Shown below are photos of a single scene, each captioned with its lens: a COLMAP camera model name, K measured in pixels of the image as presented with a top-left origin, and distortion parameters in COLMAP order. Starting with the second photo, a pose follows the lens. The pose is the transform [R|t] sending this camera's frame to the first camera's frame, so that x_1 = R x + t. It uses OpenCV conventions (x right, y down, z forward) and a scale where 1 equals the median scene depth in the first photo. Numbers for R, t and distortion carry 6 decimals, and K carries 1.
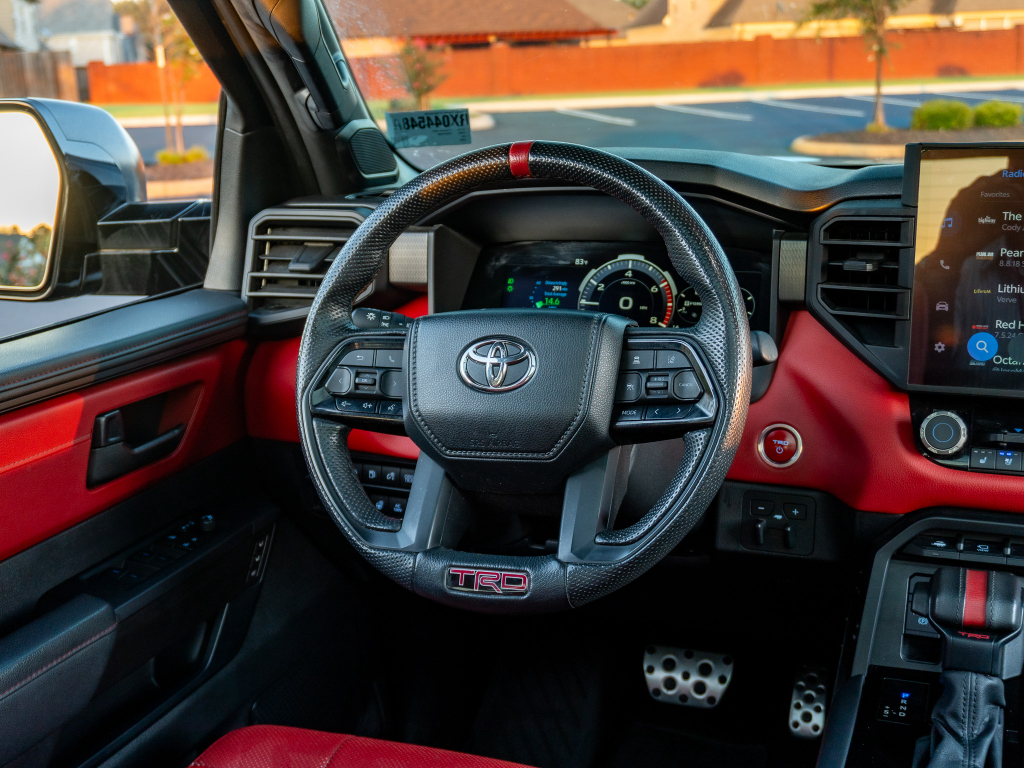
lens RADIAL K [[1247.4, 0, 512.0], [0, 1247.4, 384.0], [0, 0, 1]] dist [0.006156, -0.020174]
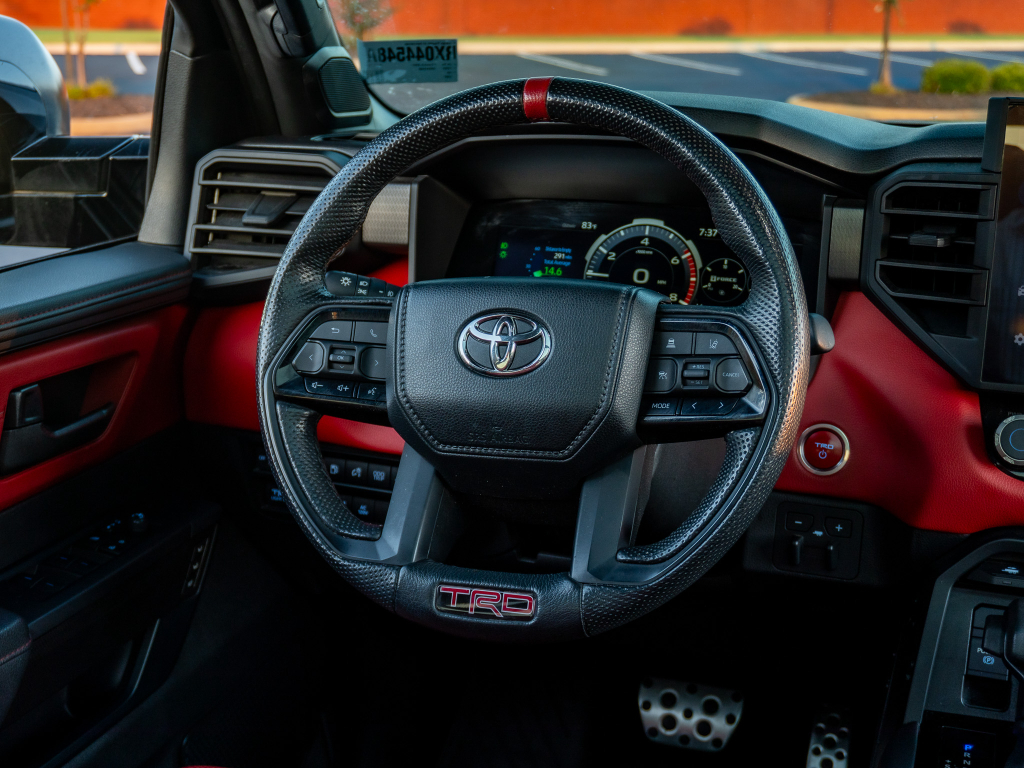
lens RADIAL K [[1425.5, 0, 512.0], [0, 1425.5, 384.0], [0, 0, 1]] dist [0.012100, -0.039892]
pose [[0.998755, 0.029951, 0.039883, -0.039882], [-0.030410, 0.999477, 0.010956, 0.000734], [-0.039534, -0.012155, 0.999144, 0.042432]]
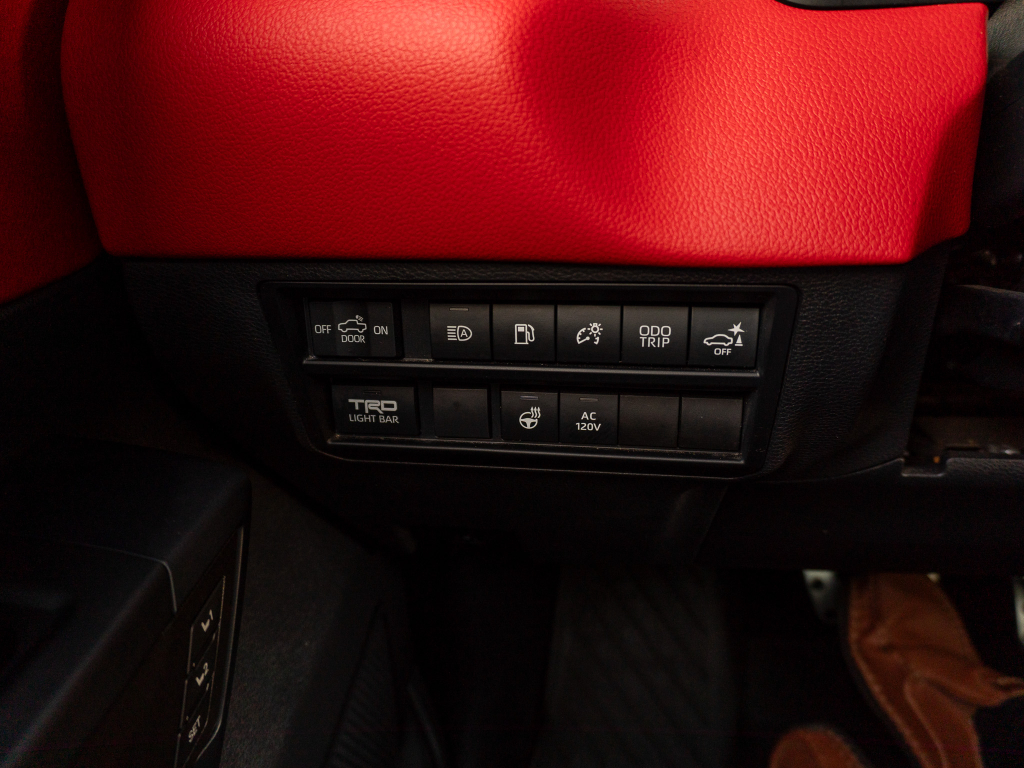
lens RADIAL K [[760.7, 0, 500.8], [0, 760.7, 382.9], [0, 0, 1]] dist [-0.015894, -0.005424]
pose [[0.965369, -0.110127, 0.236507, -0.206845], [0.075921, 0.985891, 0.149179, 0.067318], [-0.249598, -0.126057, 0.960109, 0.994700]]
